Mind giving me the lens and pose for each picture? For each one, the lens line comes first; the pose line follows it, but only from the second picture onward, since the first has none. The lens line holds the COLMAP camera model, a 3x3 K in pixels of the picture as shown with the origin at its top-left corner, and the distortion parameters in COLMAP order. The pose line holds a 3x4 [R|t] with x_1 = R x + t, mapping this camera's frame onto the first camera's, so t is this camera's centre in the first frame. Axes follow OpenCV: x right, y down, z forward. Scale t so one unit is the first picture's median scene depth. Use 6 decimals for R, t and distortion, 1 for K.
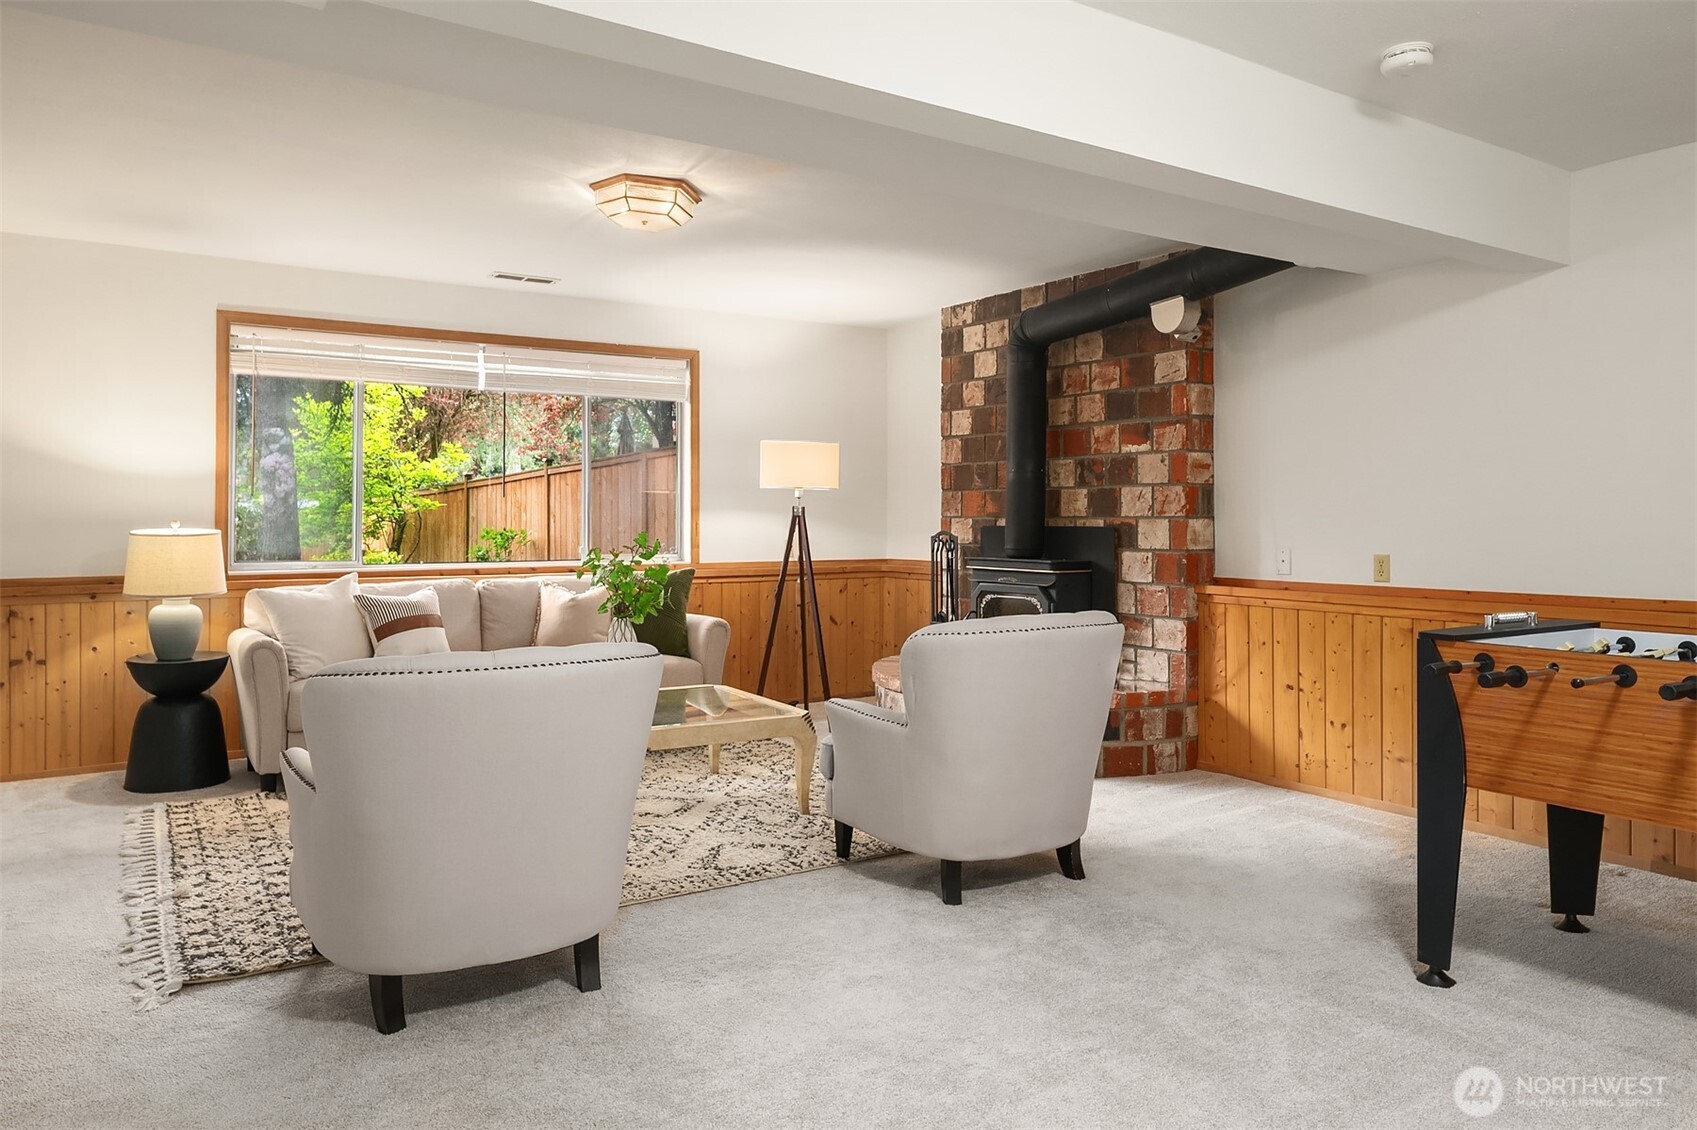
lens RADIAL K [[1108.7, 0, 841.2], [0, 1108.7, 552.1], [0, 0, 1]] dist [-0.011152, -0.003908]
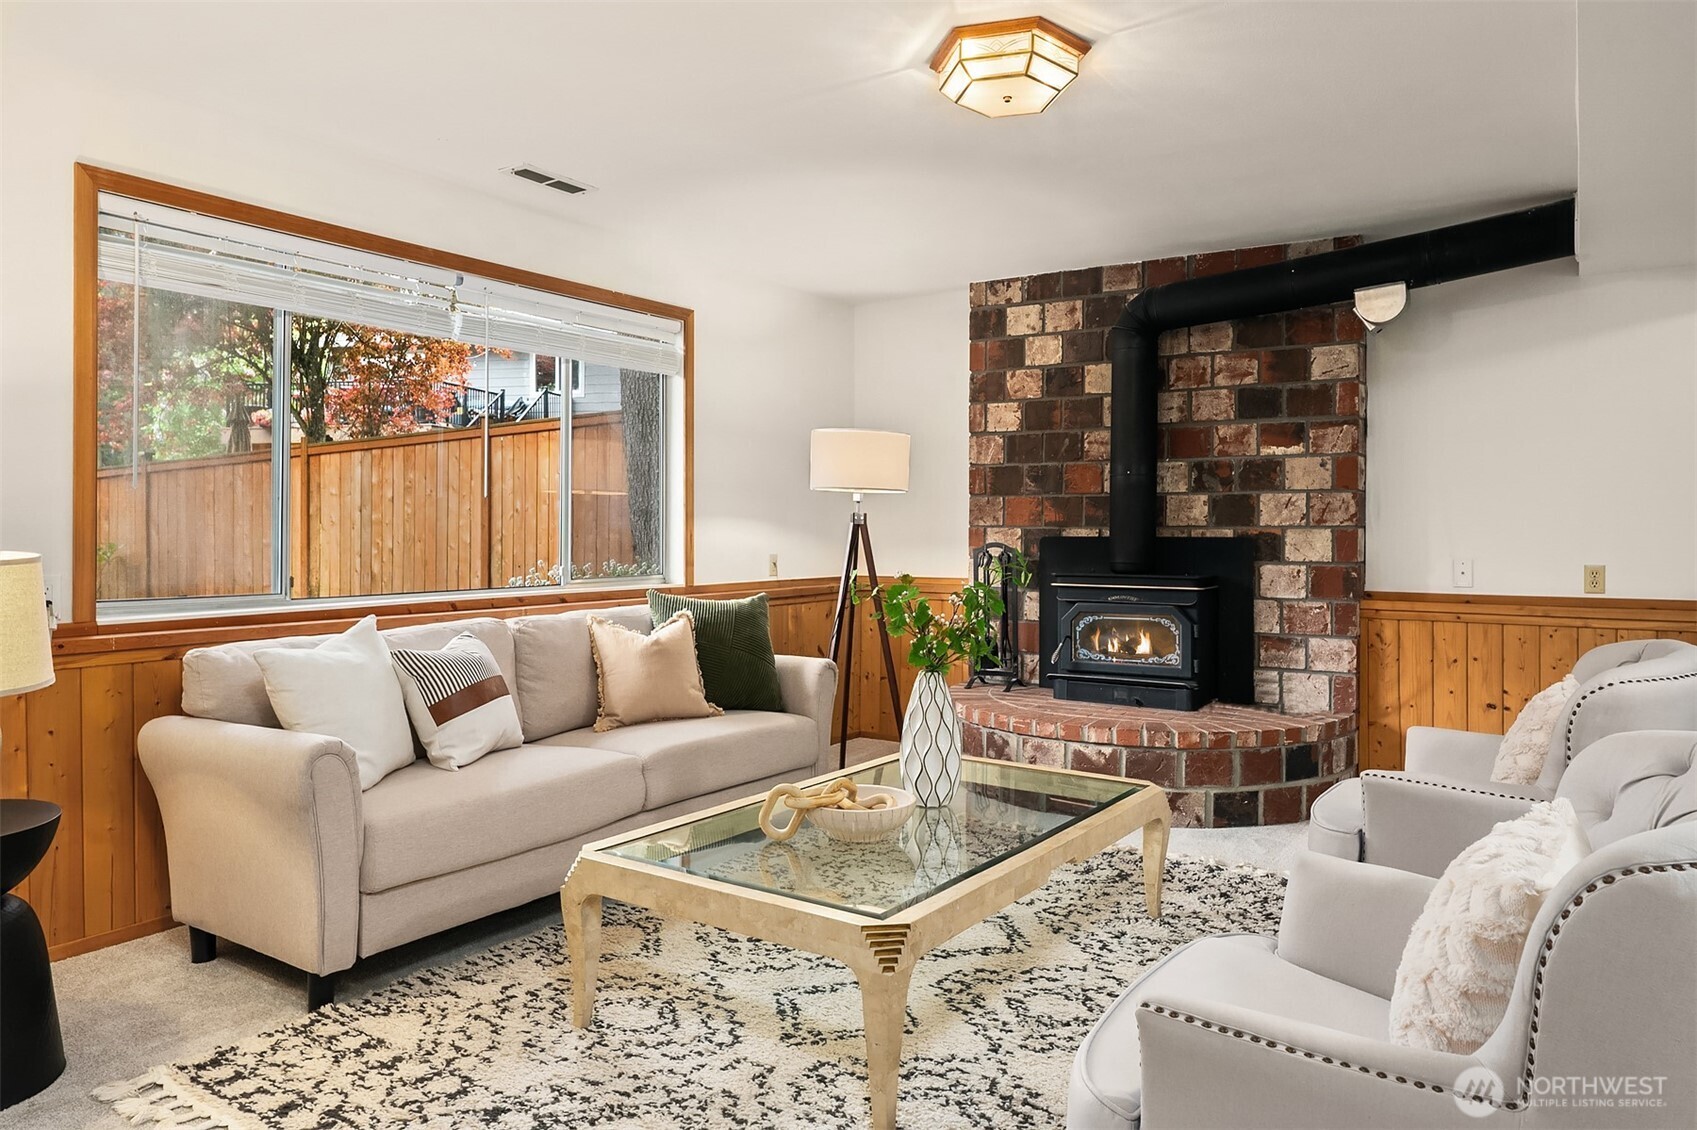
lens RADIAL K [[1108.7, 0, 852.4], [0, 1108.7, 555.9], [0, 0, 1]] dist [-0.011152, -0.003908]
pose [[0.917036, -0.009049, 0.398702, -0.396458], [0.011544, 0.999926, -0.003857, -0.007733], [-0.398637, 0.008140, 0.917073, 0.295290]]
